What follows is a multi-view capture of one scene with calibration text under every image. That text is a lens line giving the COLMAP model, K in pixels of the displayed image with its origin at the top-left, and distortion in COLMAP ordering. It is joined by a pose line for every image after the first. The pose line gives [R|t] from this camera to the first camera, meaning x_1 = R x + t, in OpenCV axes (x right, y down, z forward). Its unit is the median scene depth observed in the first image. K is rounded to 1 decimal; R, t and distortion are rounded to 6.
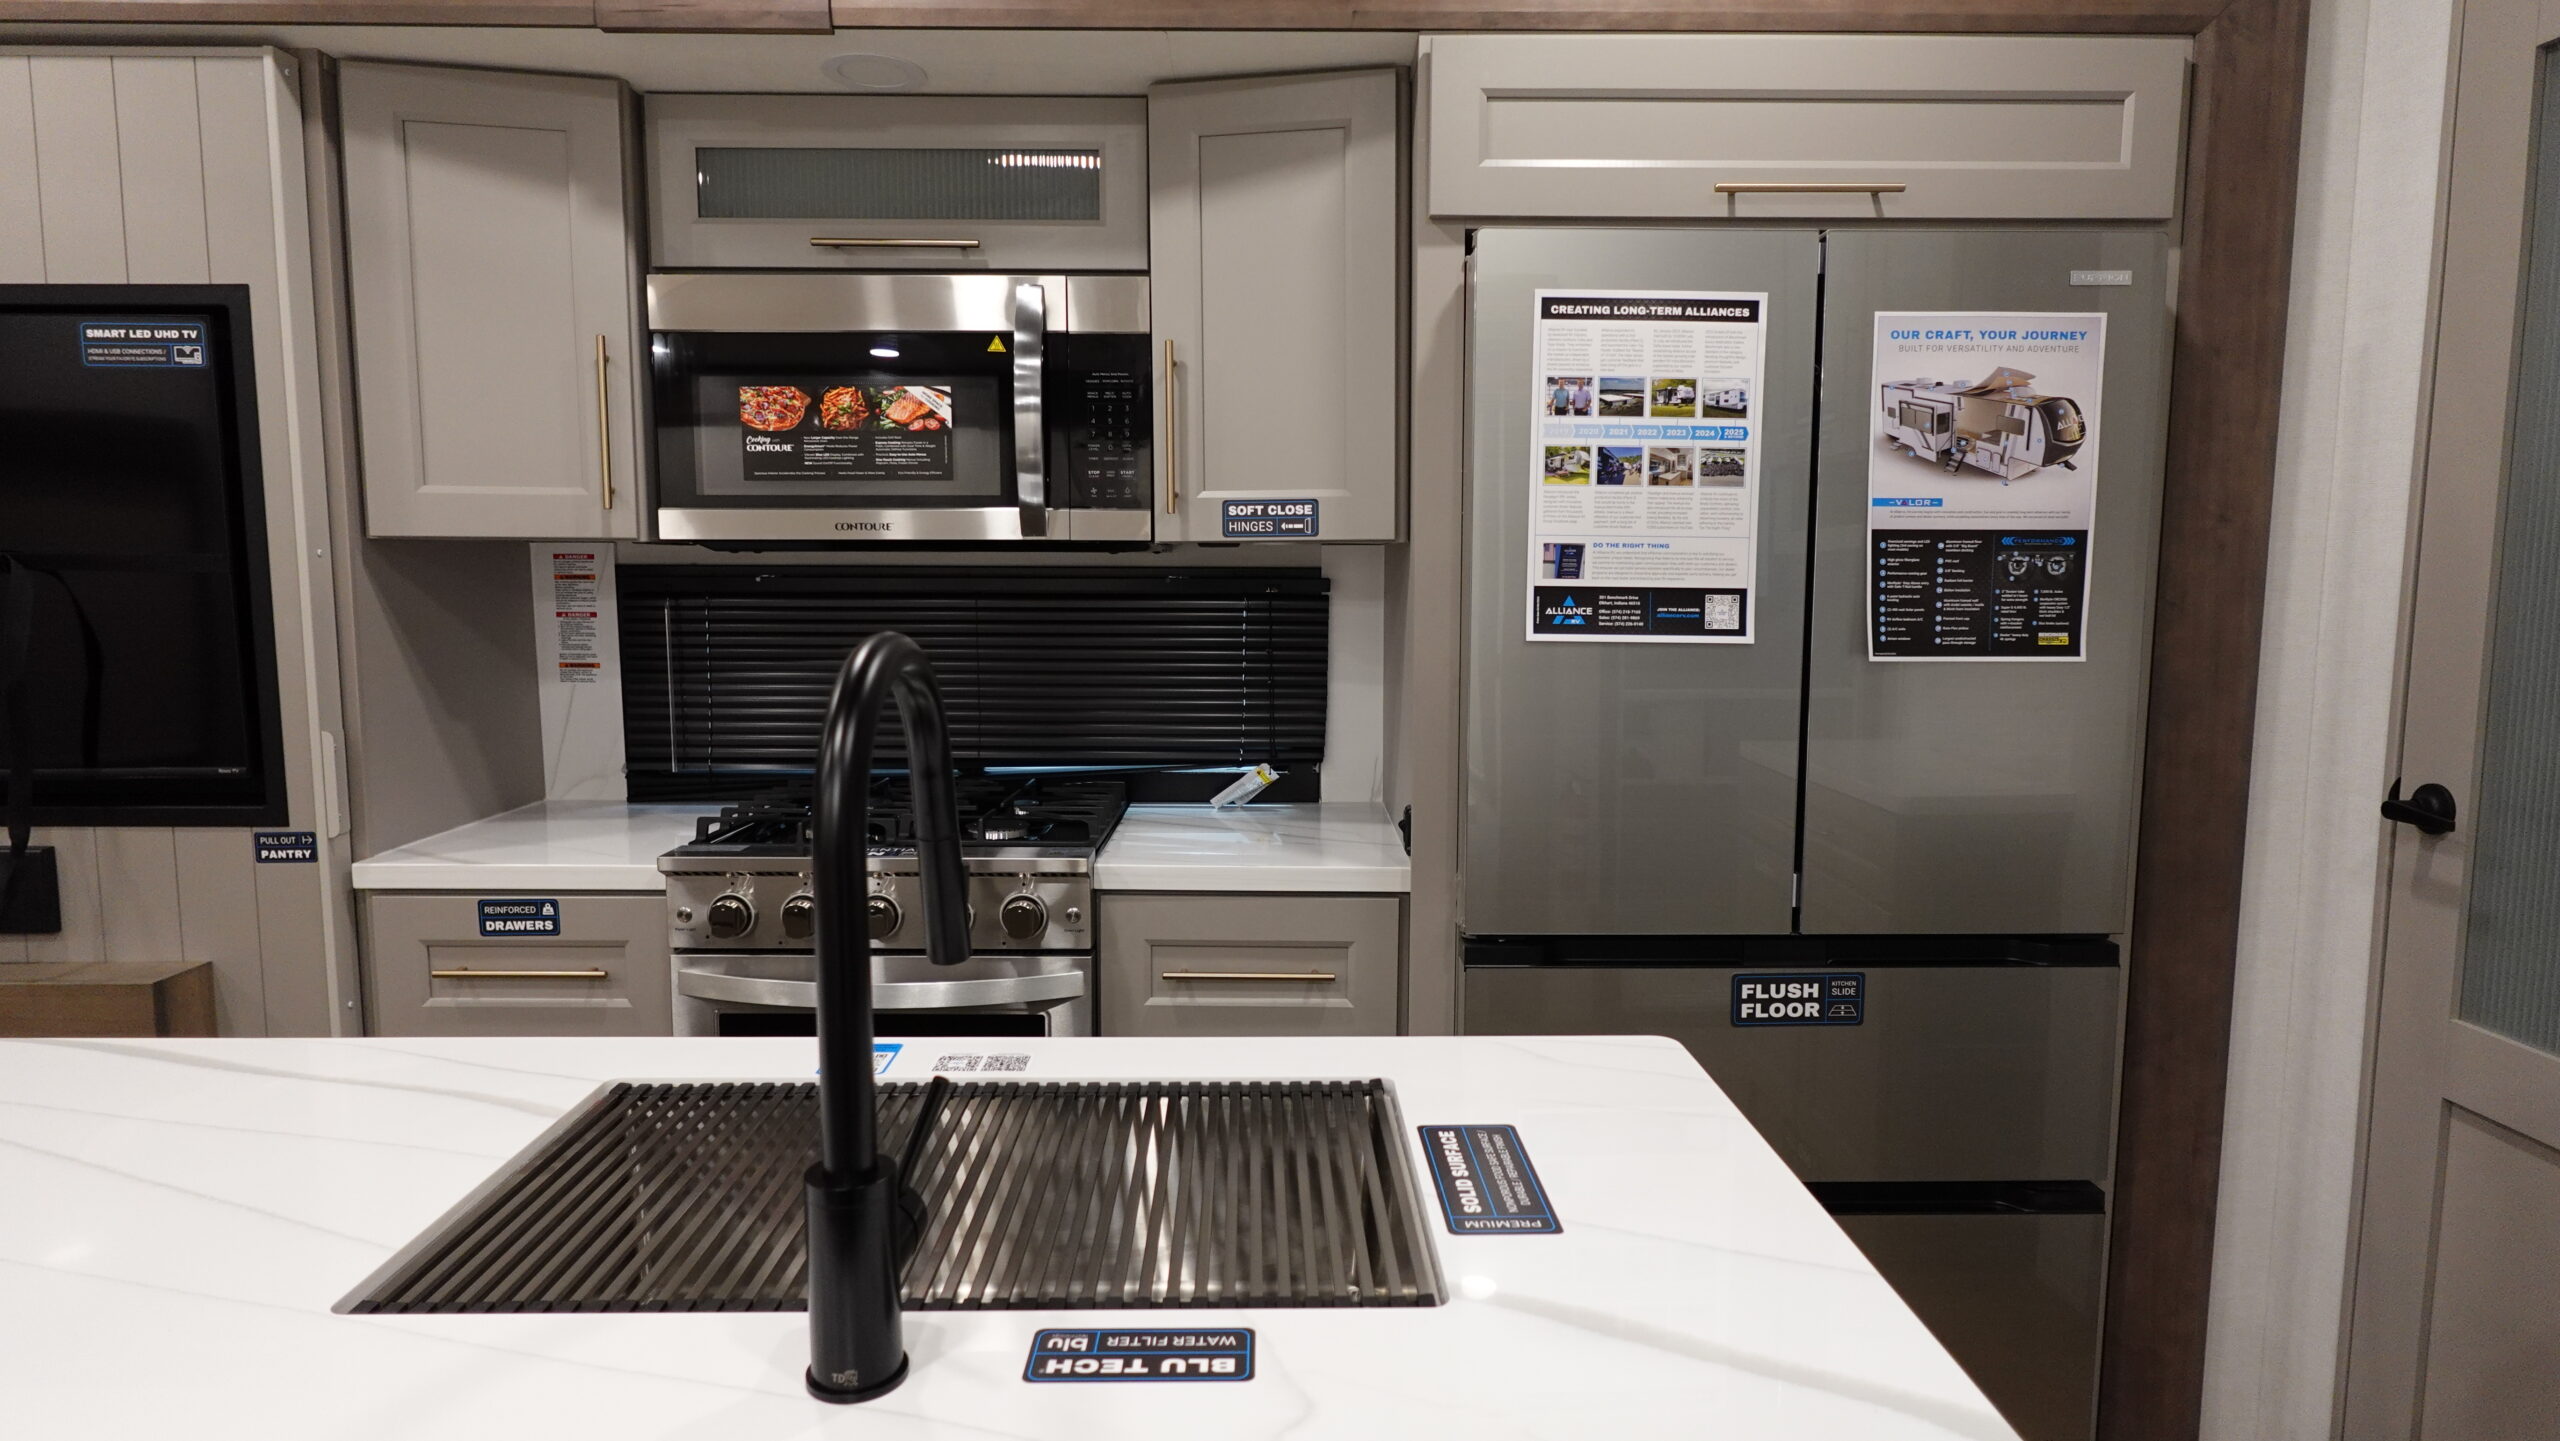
lens RADIAL K [[1451.5, 0, 1279.1], [0, 1451.5, 719.4], [0, 0, 1]] dist [-0.002867, 0.003776]
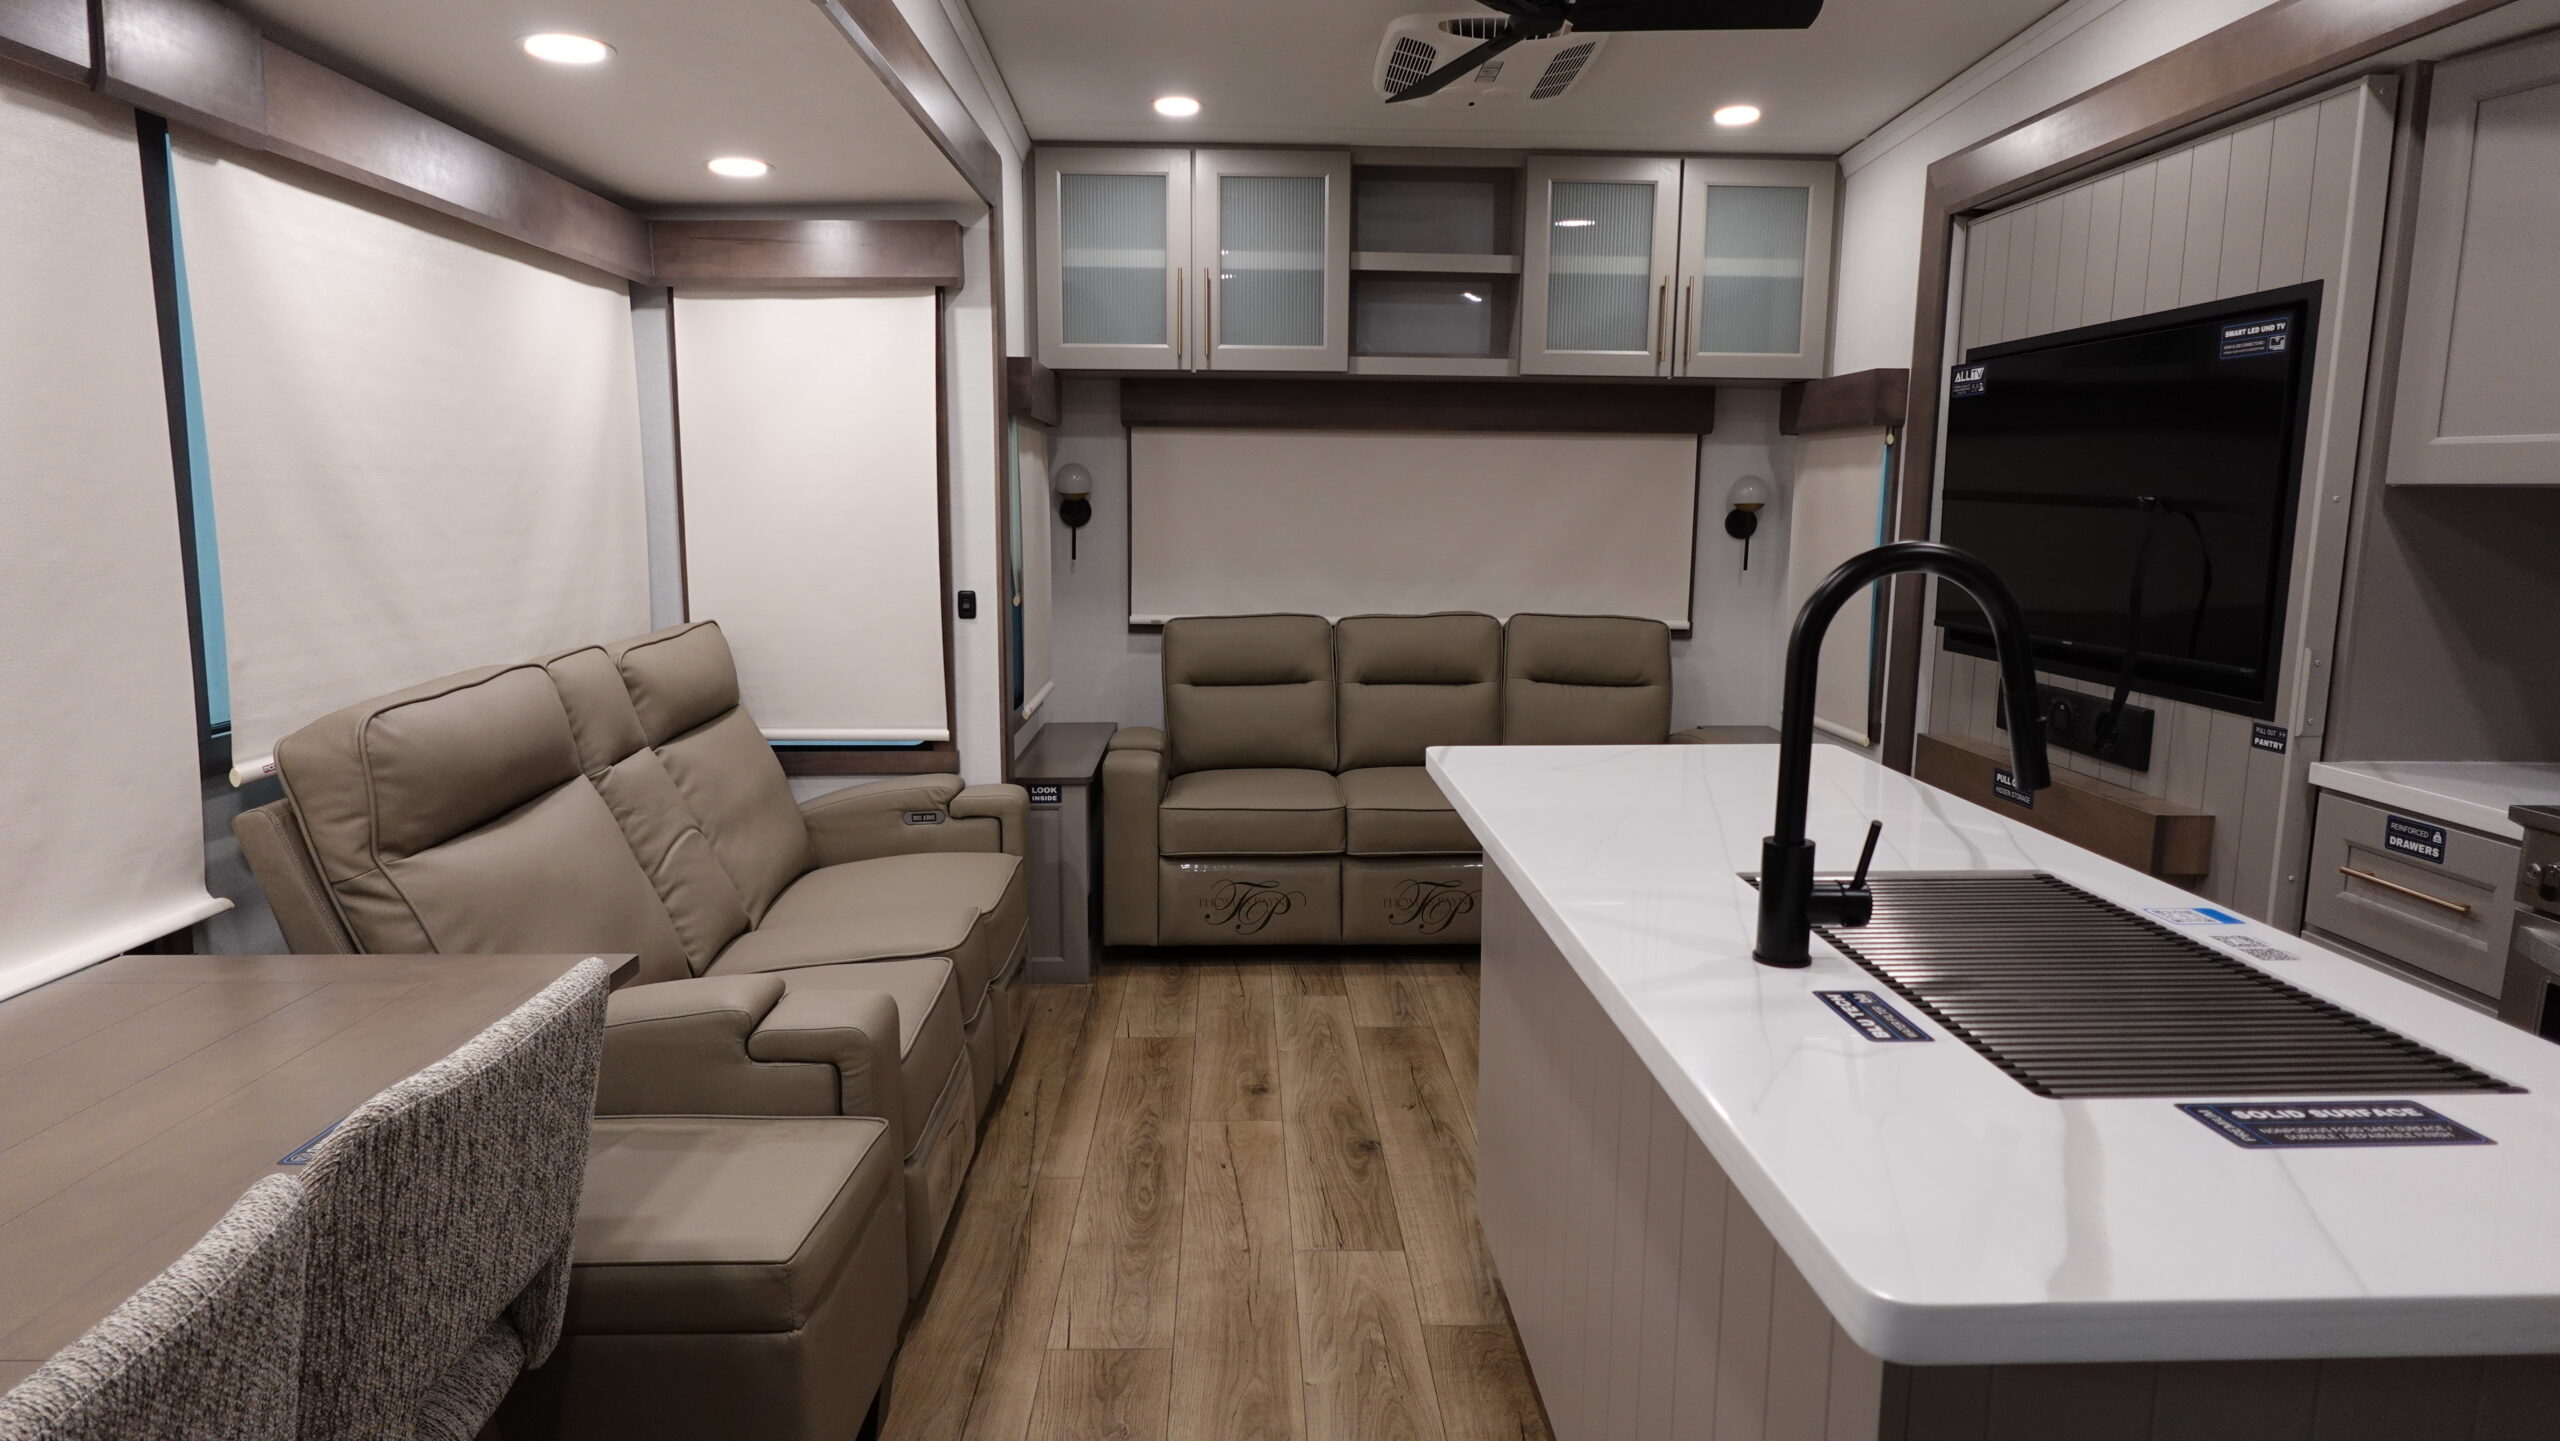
lens RADIAL K [[1486.3, 0, 1281.9], [0, 1486.3, 718.0], [0, 0, 1]] dist [0.000908, 0.003056]
pose [[0.027869, 0.147525, -0.988666, 0.543242], [-0.120952, 0.982280, 0.143163, -0.008298], [0.992267, 0.115592, 0.045218, 0.106318]]
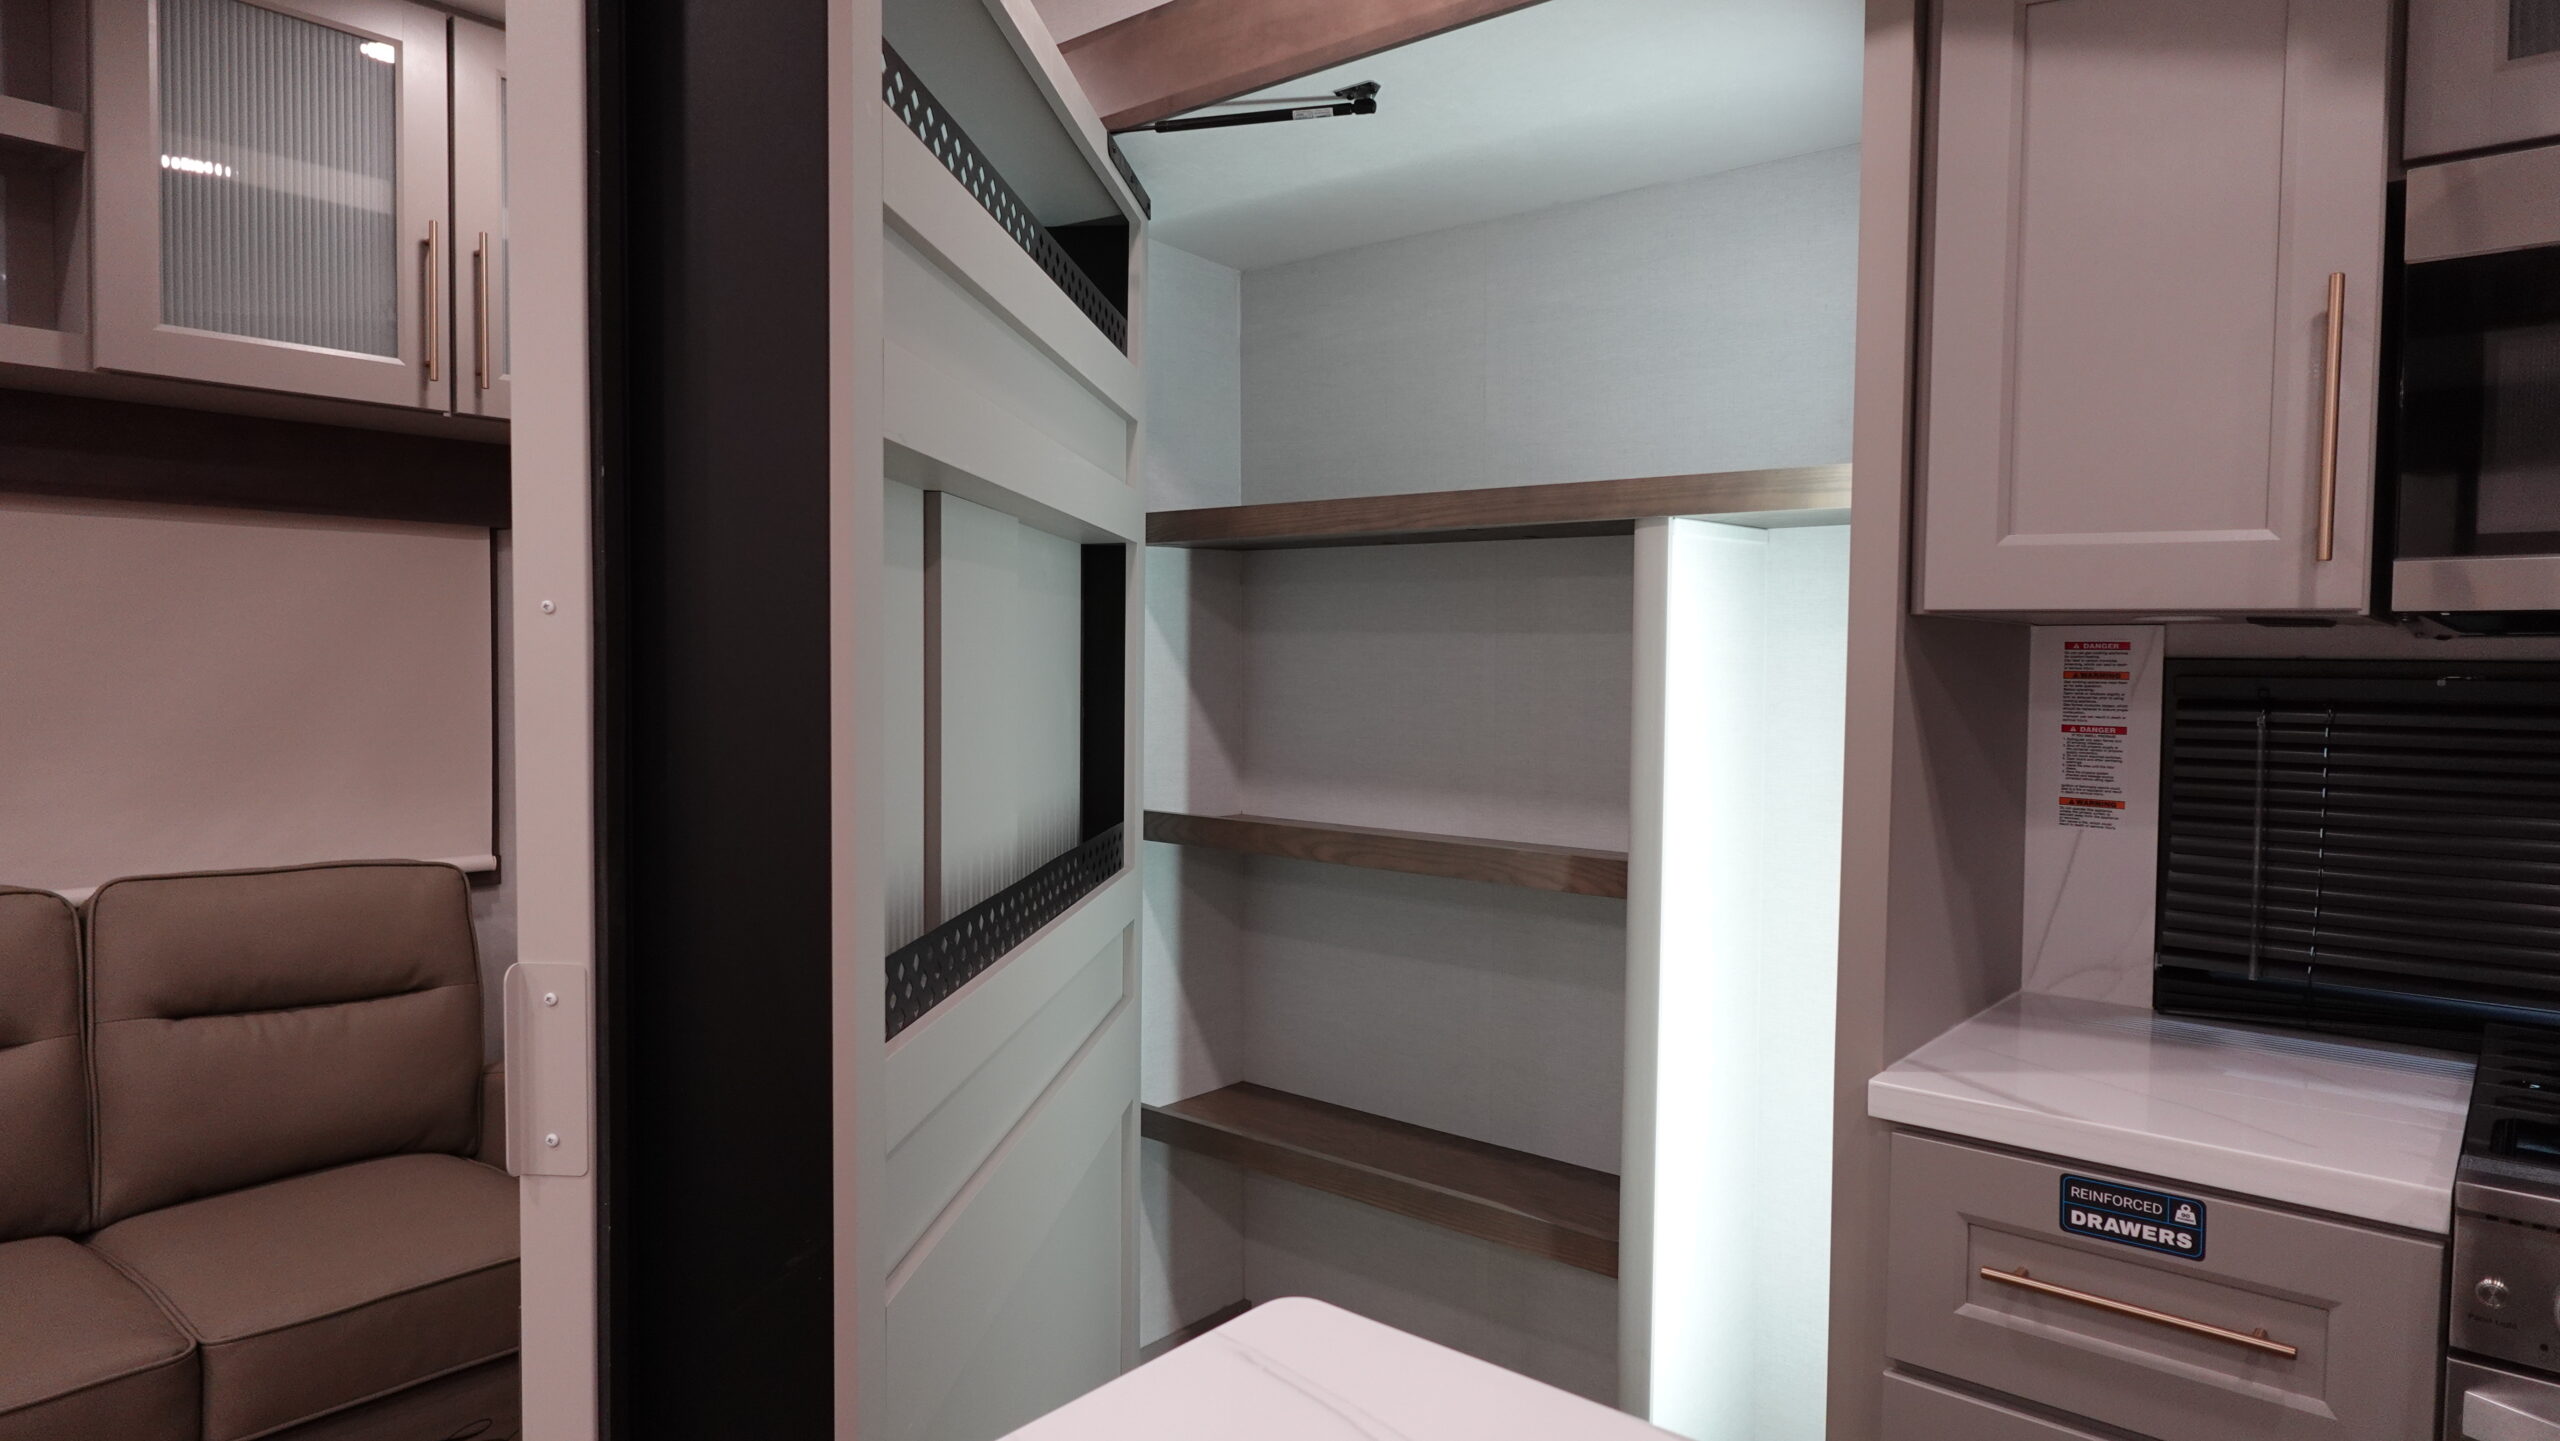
lens RADIAL K [[1506.1, 0, 1281.6], [0, 1506.1, 715.4], [0, 0, 1]] dist [-0.000293, 0.000421]
pose [[0.757270, 0.029864, -0.652418, -0.392395], [-0.081821, 0.995422, -0.049407, -0.015286], [0.647956, 0.090796, 0.756247, 0.263061]]
